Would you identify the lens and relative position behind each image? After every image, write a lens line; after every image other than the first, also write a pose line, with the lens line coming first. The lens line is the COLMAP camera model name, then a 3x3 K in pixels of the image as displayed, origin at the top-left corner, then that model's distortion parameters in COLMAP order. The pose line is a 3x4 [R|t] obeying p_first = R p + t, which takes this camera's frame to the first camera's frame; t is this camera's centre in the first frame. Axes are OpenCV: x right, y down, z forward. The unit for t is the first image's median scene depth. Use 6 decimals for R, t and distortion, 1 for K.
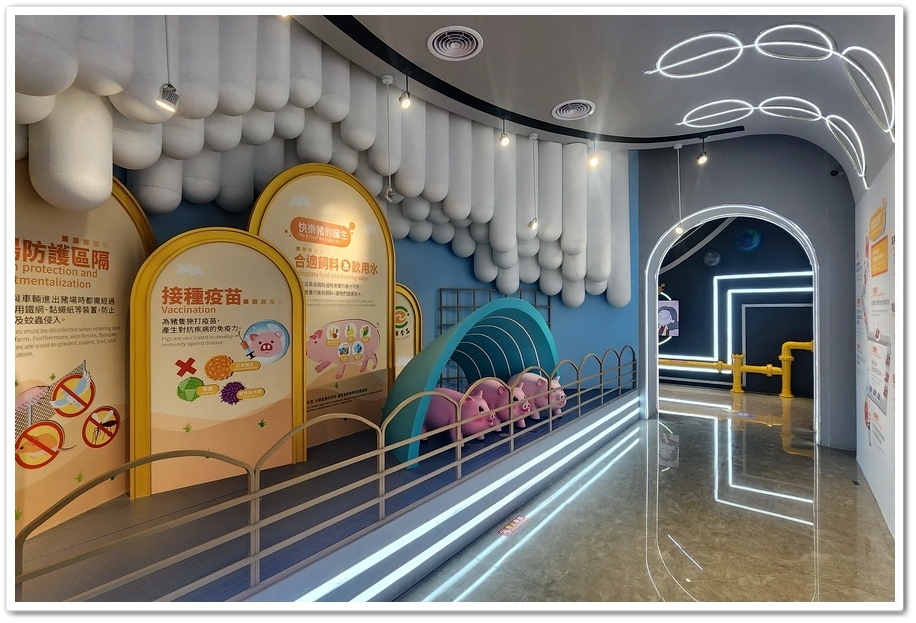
lens RADIAL K [[437.5, 0, 456.3], [0, 437.5, 310.4], [0, 0, 1]] dist [-0.017956, -0.000397]
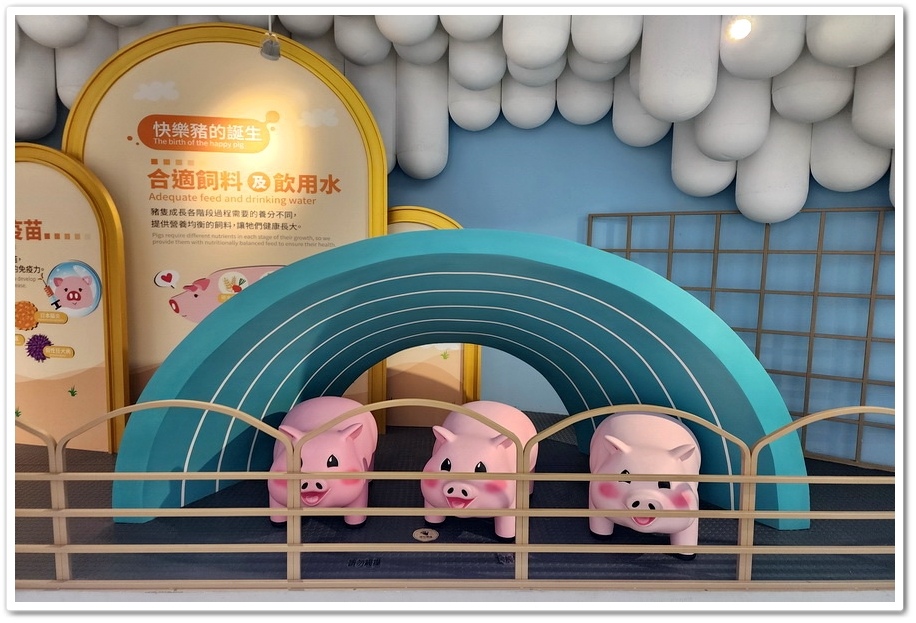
lens RADIAL K [[526.6, 0, 458.3], [0, 526.6, 308.8], [0, 0, 1]] dist [0.034748, -0.005114]
pose [[0.614210, 0.097098, -0.783146, 0.630465], [-0.017514, 0.993834, 0.109484, -0.007550], [0.788948, -0.053530, 0.612123, 0.831036]]
